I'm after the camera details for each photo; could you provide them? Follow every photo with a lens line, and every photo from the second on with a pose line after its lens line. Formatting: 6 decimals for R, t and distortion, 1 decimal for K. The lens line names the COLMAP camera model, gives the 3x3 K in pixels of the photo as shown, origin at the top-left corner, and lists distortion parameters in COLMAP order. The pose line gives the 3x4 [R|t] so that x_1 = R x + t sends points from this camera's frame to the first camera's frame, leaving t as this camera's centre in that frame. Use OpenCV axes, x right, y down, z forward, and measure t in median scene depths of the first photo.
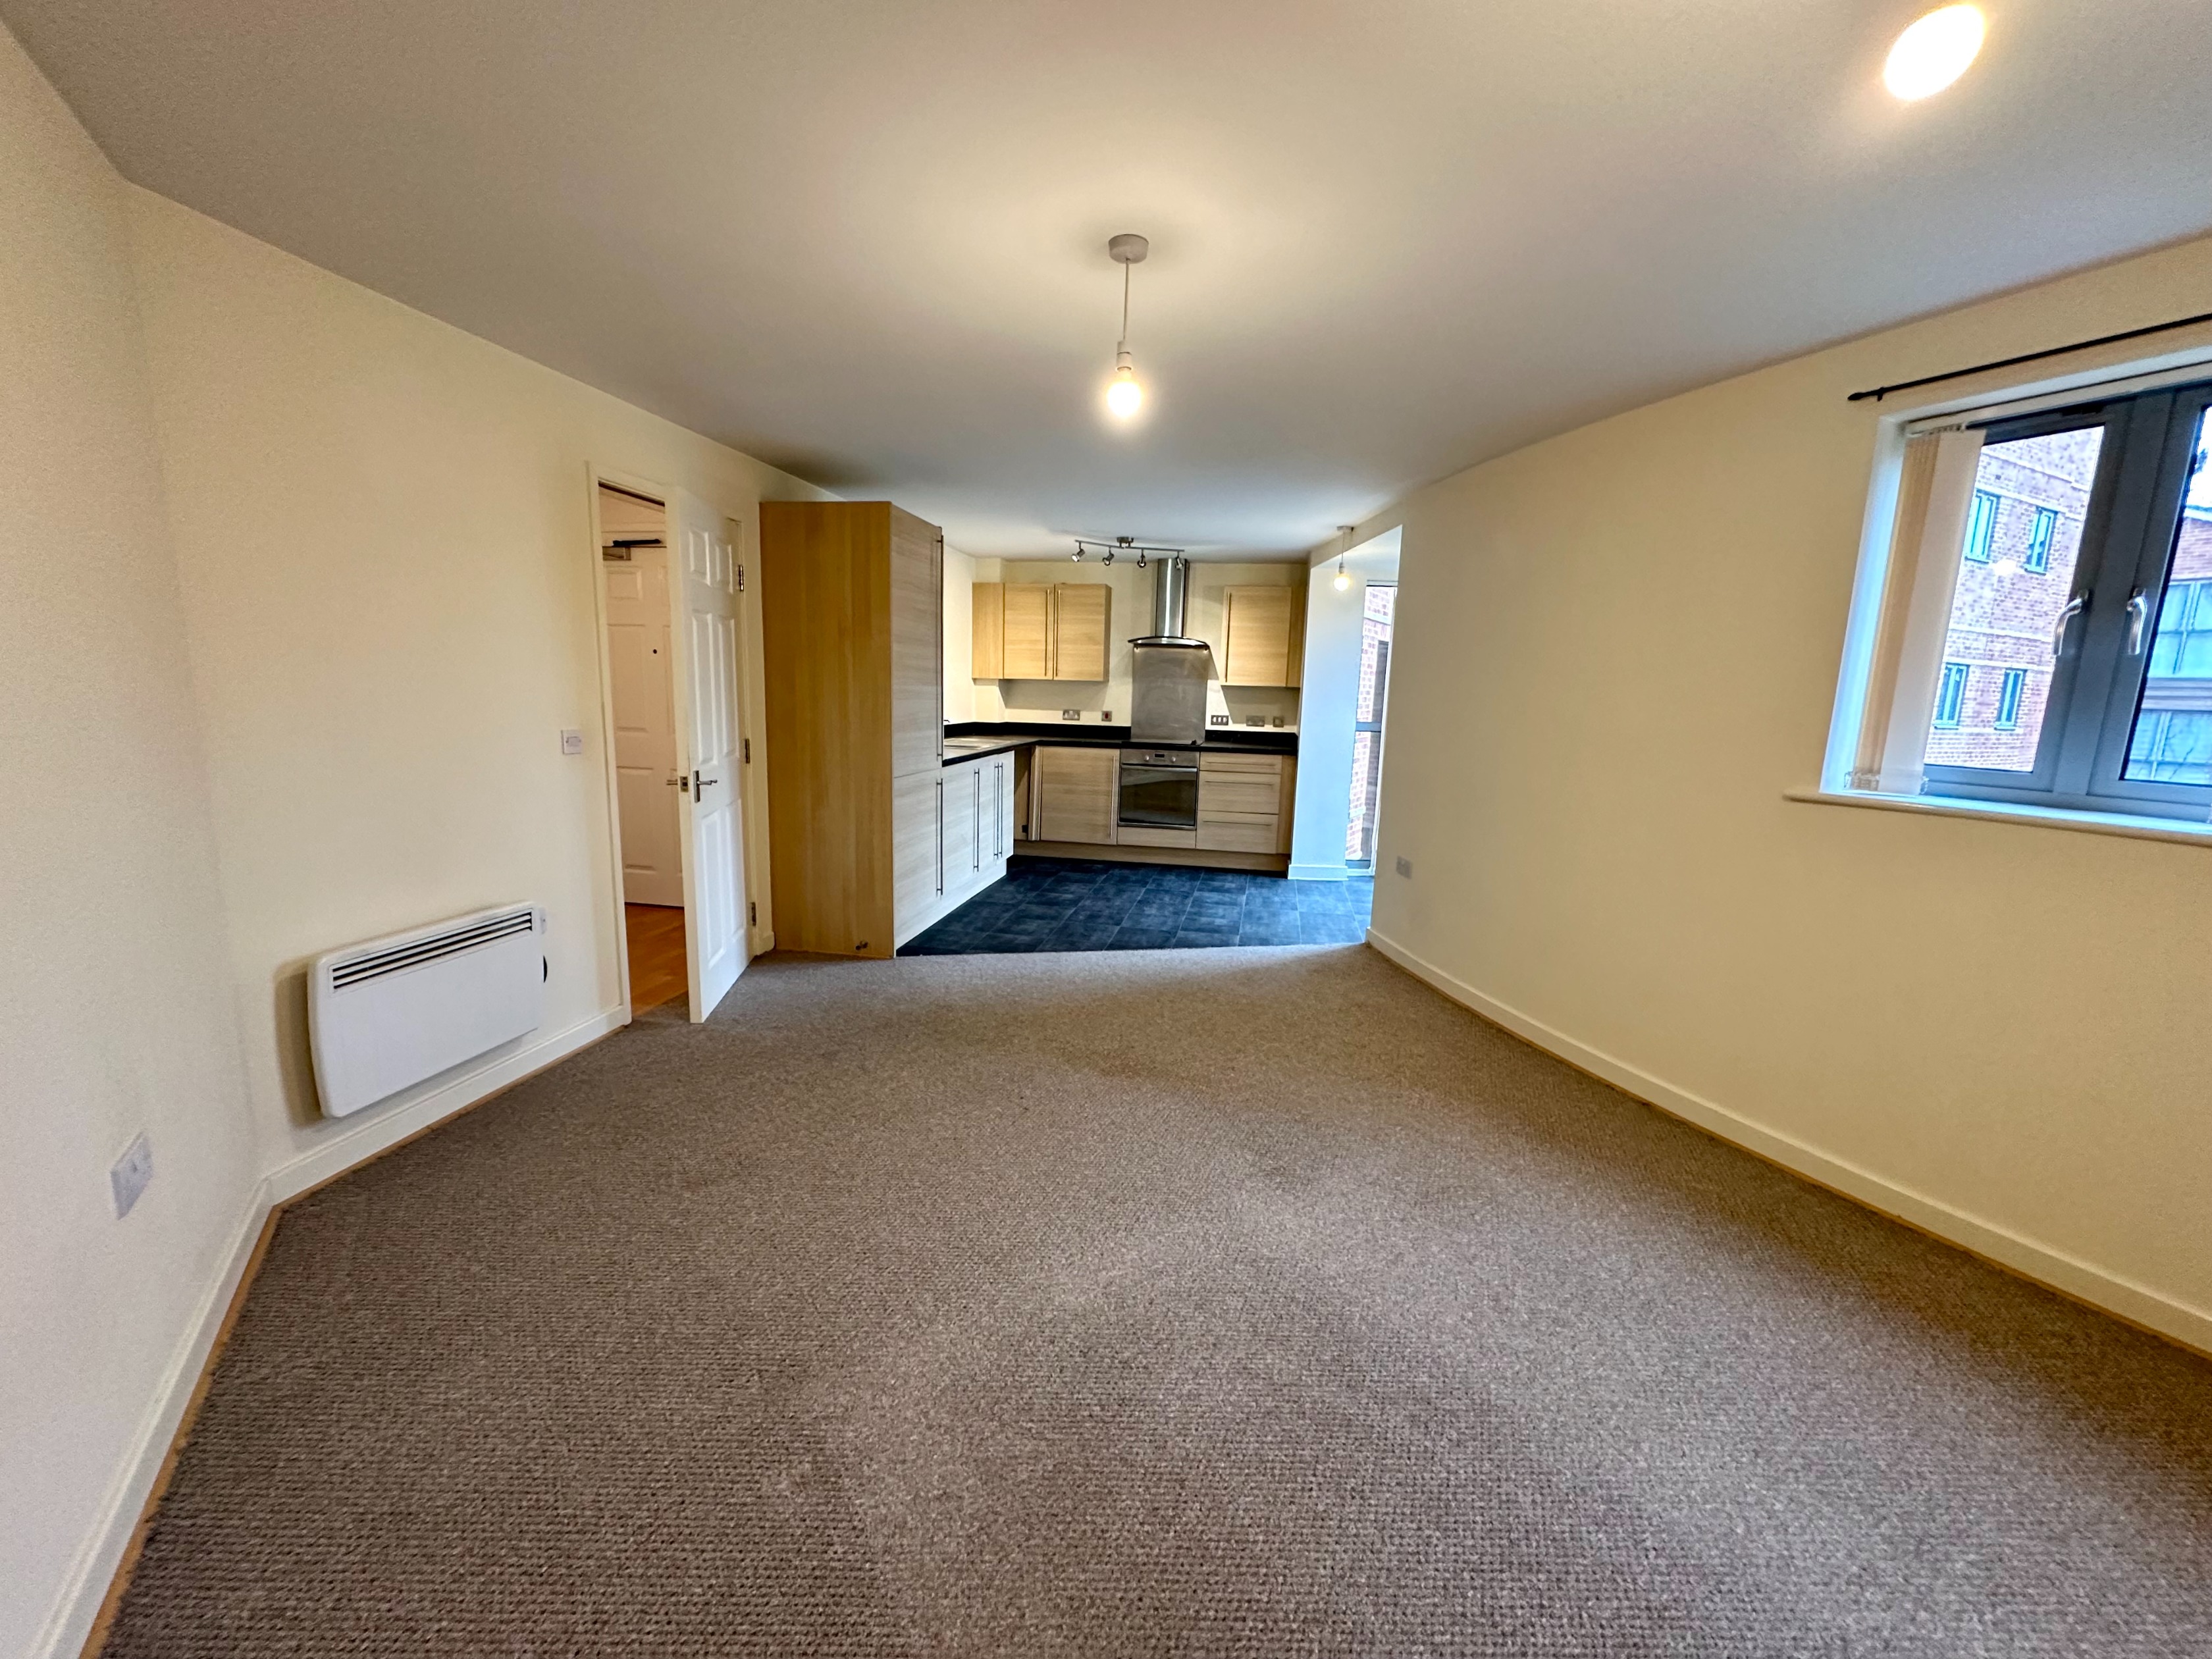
lens RADIAL K [[883.3, 0, 1106.0], [0, 883.3, 829.5], [0, 0, 1]] dist [-0.001460, -0.000142]
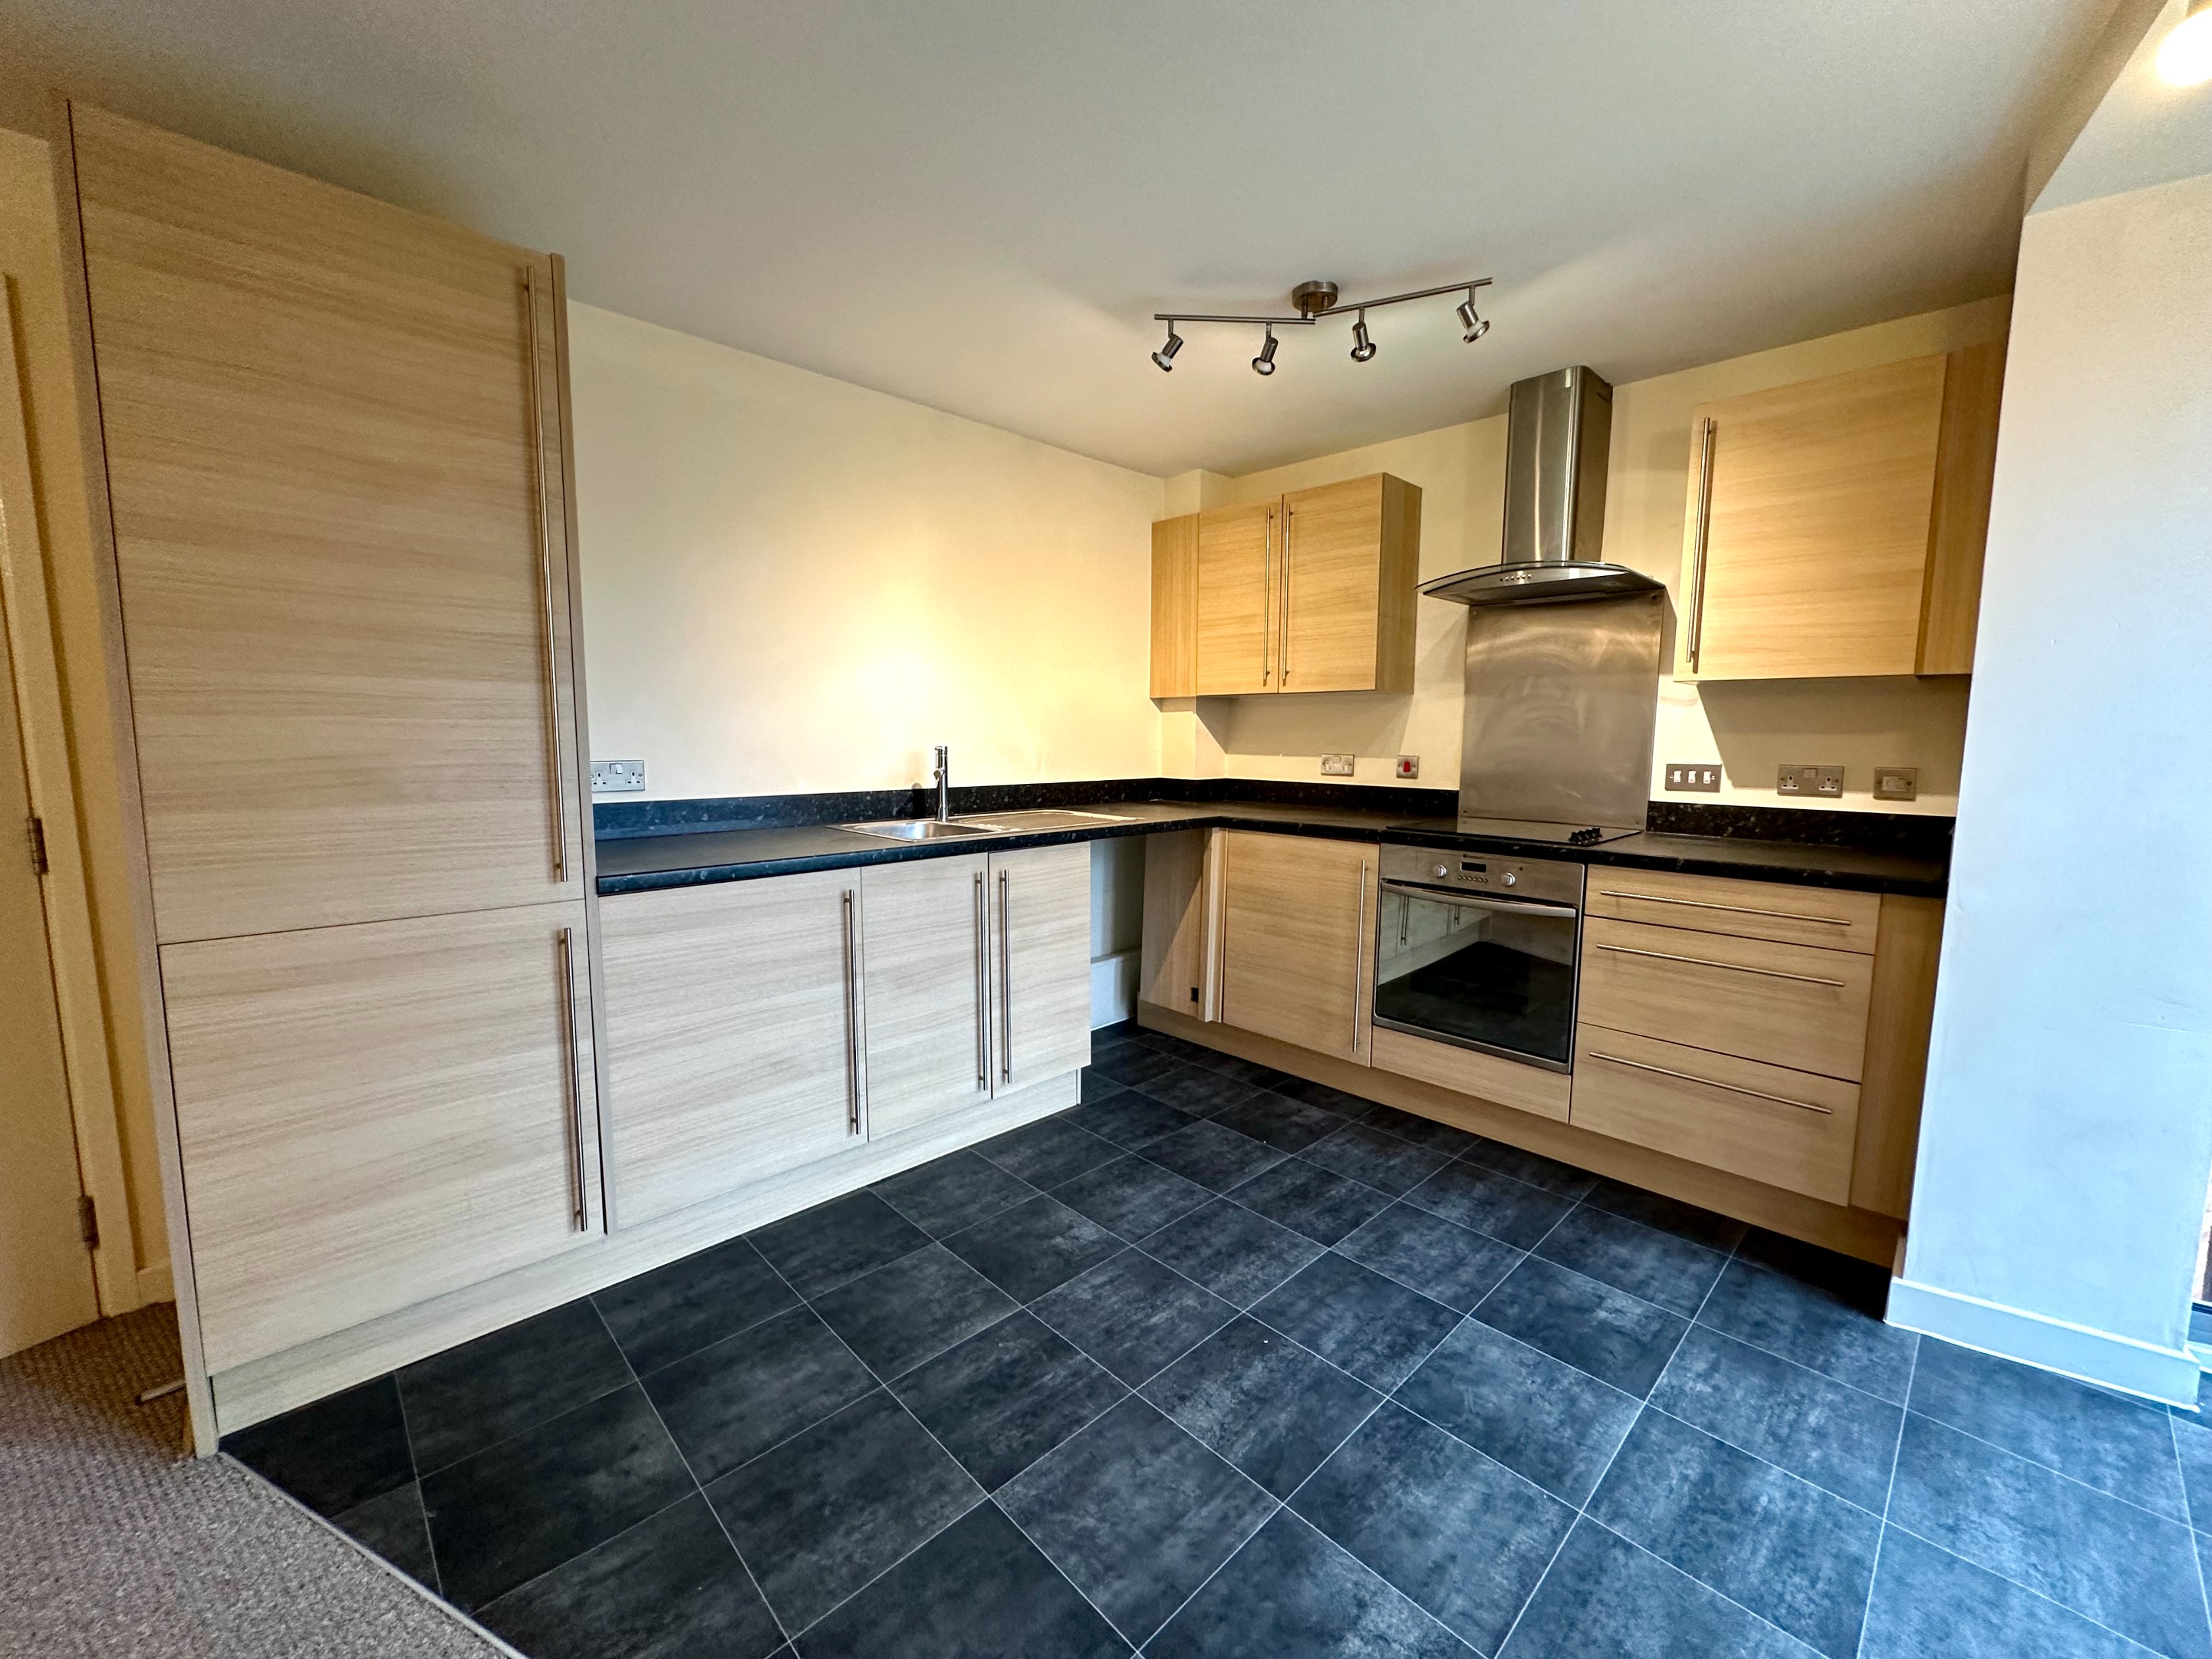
lens RADIAL K [[883.3, 0, 1106.0], [0, 883.3, 829.5], [0, 0, 1]] dist [-0.001460, -0.000142]
pose [[0.815892, 0.039897, -0.576826, 0.149539], [-0.074725, 0.996526, -0.036768, -0.071930], [0.573355, 0.073102, 0.816039, 0.571565]]
